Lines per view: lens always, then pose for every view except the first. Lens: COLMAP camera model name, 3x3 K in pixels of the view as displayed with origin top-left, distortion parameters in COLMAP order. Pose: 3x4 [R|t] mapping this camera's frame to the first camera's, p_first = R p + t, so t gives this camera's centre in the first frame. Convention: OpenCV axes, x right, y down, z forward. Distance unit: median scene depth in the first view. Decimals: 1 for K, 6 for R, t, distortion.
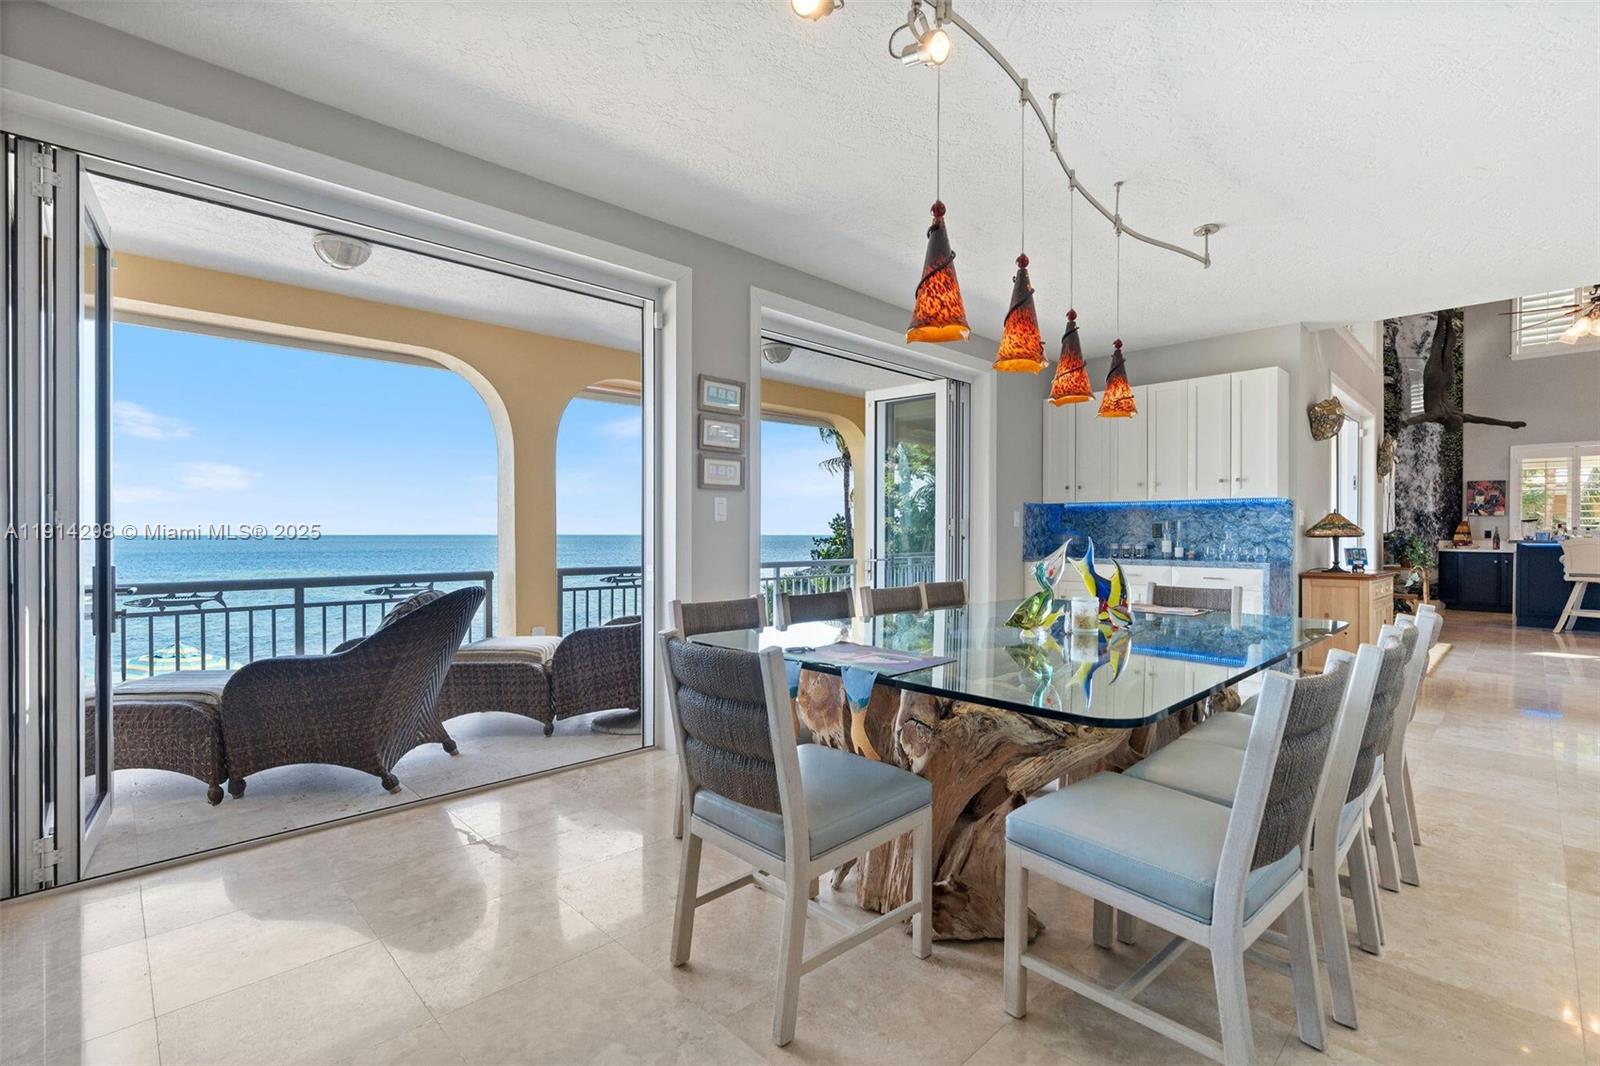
lens RADIAL K [[726.4, 0, 800.0], [0, 726.4, 533.0], [0, 0, 1]] dist [-0.002141, 0.001226]
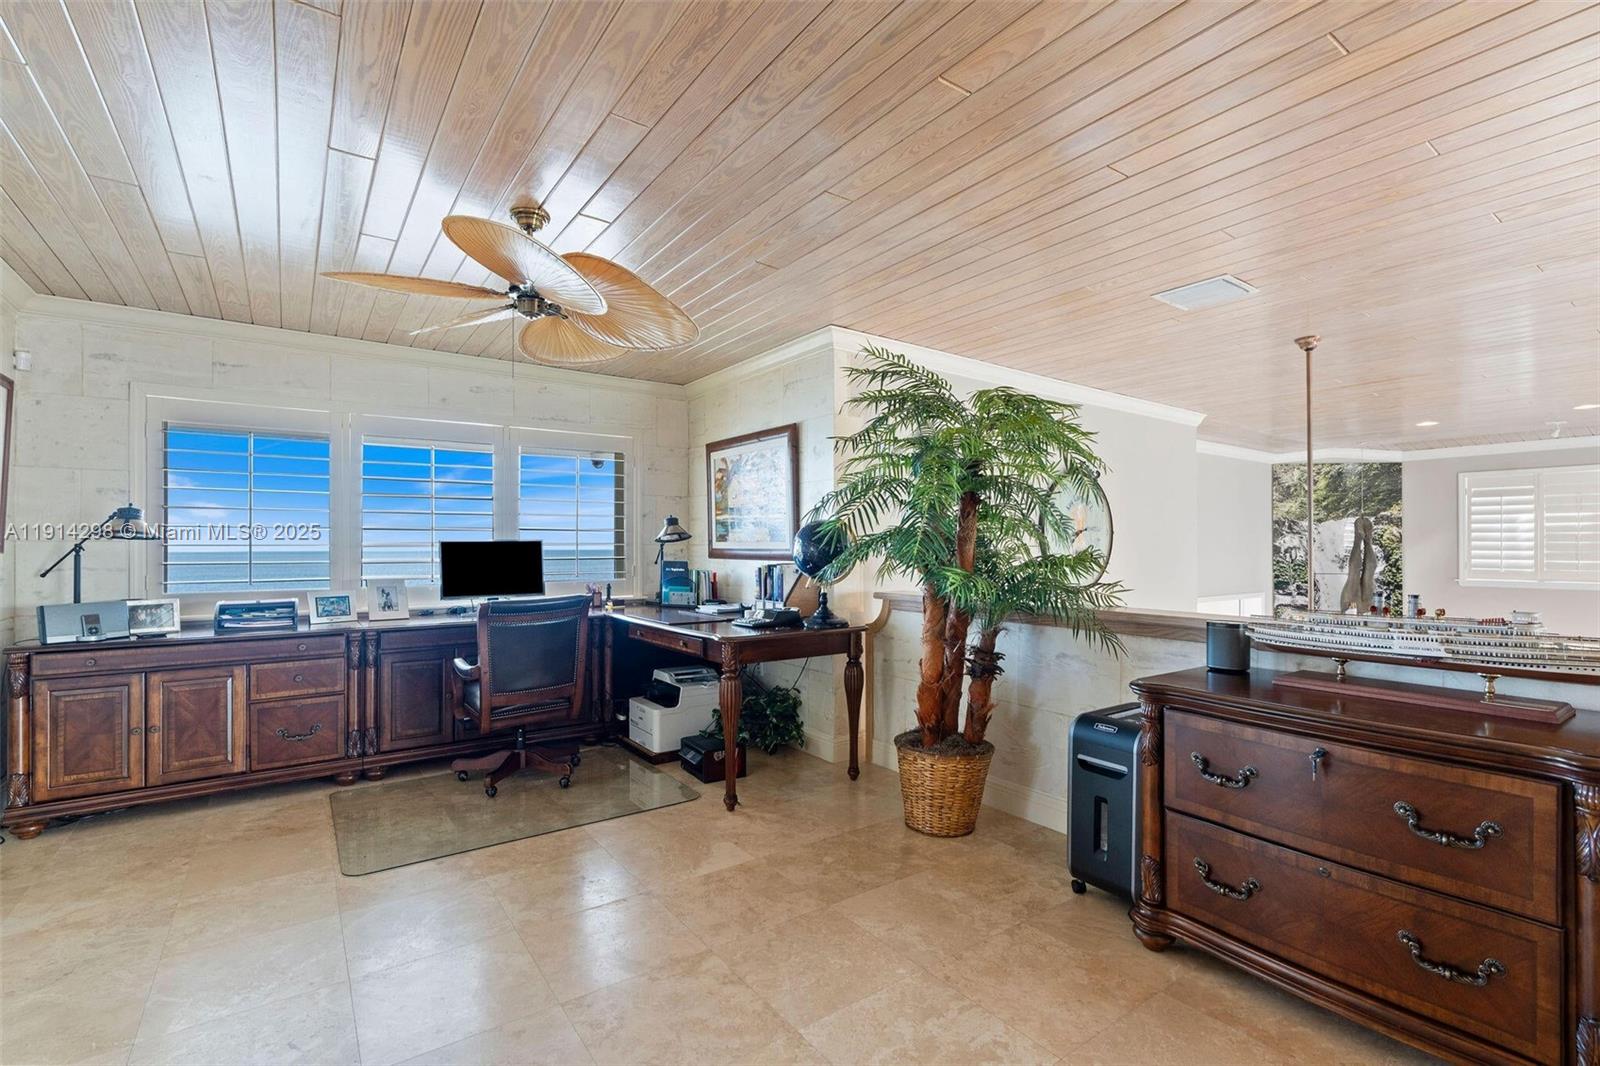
lens RADIAL K [[722.4, 0, 800.0], [0, 722.4, 533.0], [0, 0, 1]] dist [-0.003014, 0.000410]
pose [[0.988364, -0.007006, -0.151946, 0.373678], [0.005032, 0.999898, -0.013368, -0.280904], [0.152024, 0.012448, 0.988298, 0.102613]]
